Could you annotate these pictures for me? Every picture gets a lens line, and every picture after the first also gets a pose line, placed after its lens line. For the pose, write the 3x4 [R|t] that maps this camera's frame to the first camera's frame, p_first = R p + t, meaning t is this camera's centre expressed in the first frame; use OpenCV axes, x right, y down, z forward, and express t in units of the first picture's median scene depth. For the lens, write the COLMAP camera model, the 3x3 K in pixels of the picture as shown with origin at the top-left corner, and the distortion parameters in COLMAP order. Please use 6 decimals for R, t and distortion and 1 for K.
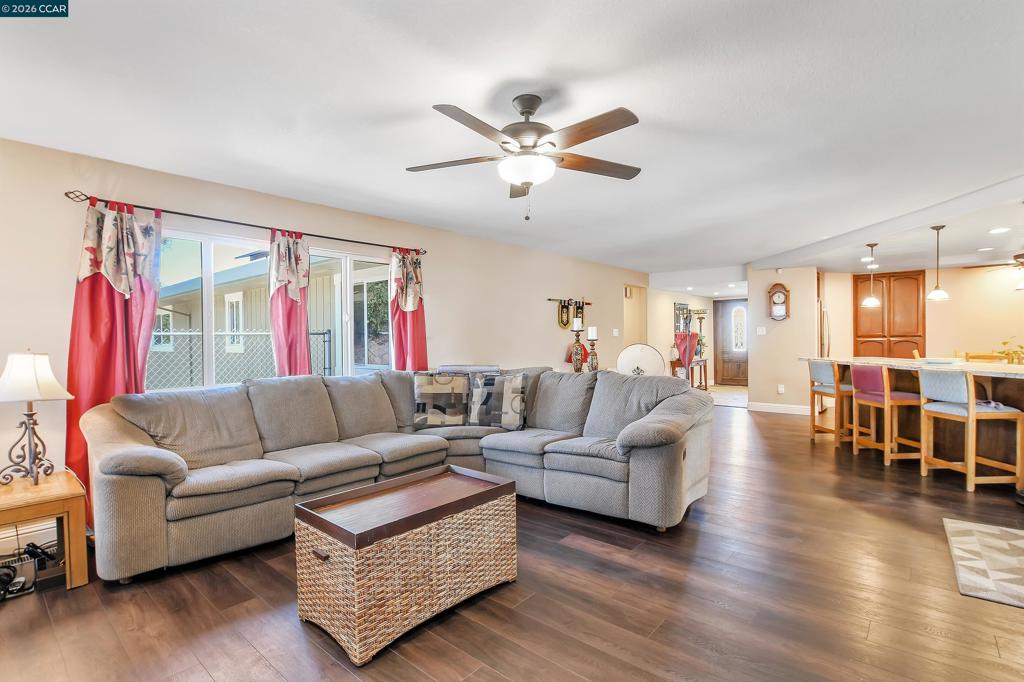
lens RADIAL K [[482.9, 0, 511.0], [0, 482.9, 342.0], [0, 0, 1]] dist [-0.028051, 0.000929]
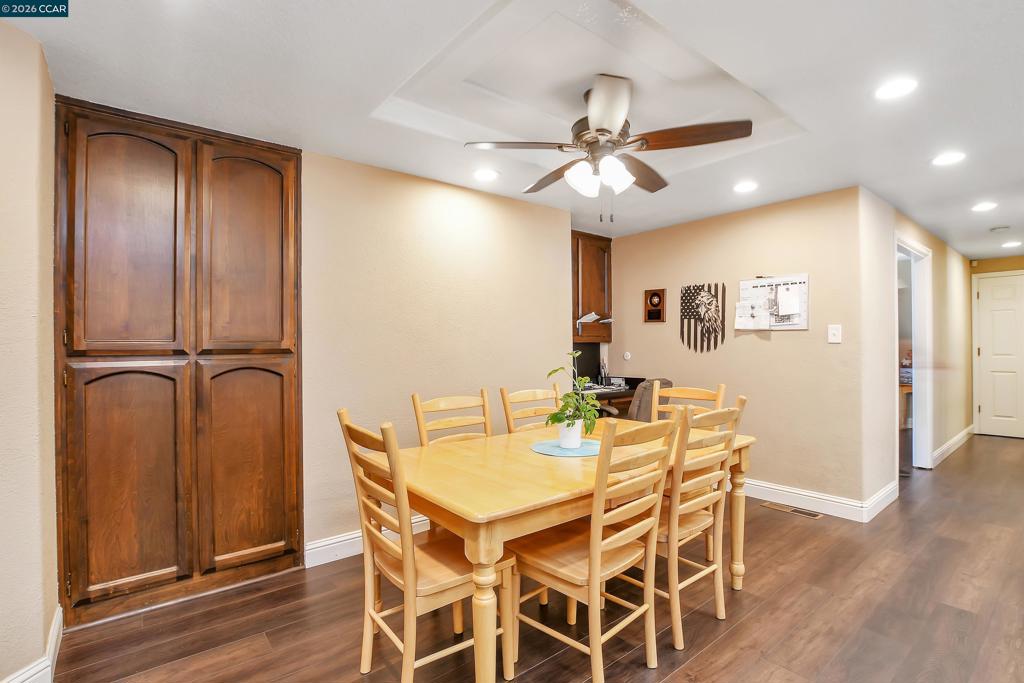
lens RADIAL K [[482.9, 0, 510.0], [0, 482.9, 342.1], [0, 0, 1]] dist [-0.028051, 0.000929]
pose [[0.180683, 0.003010, 0.983537, 0.551659], [0.012403, 0.999909, -0.005338, -0.014652], [-0.983463, 0.013163, 0.180629, 0.765782]]
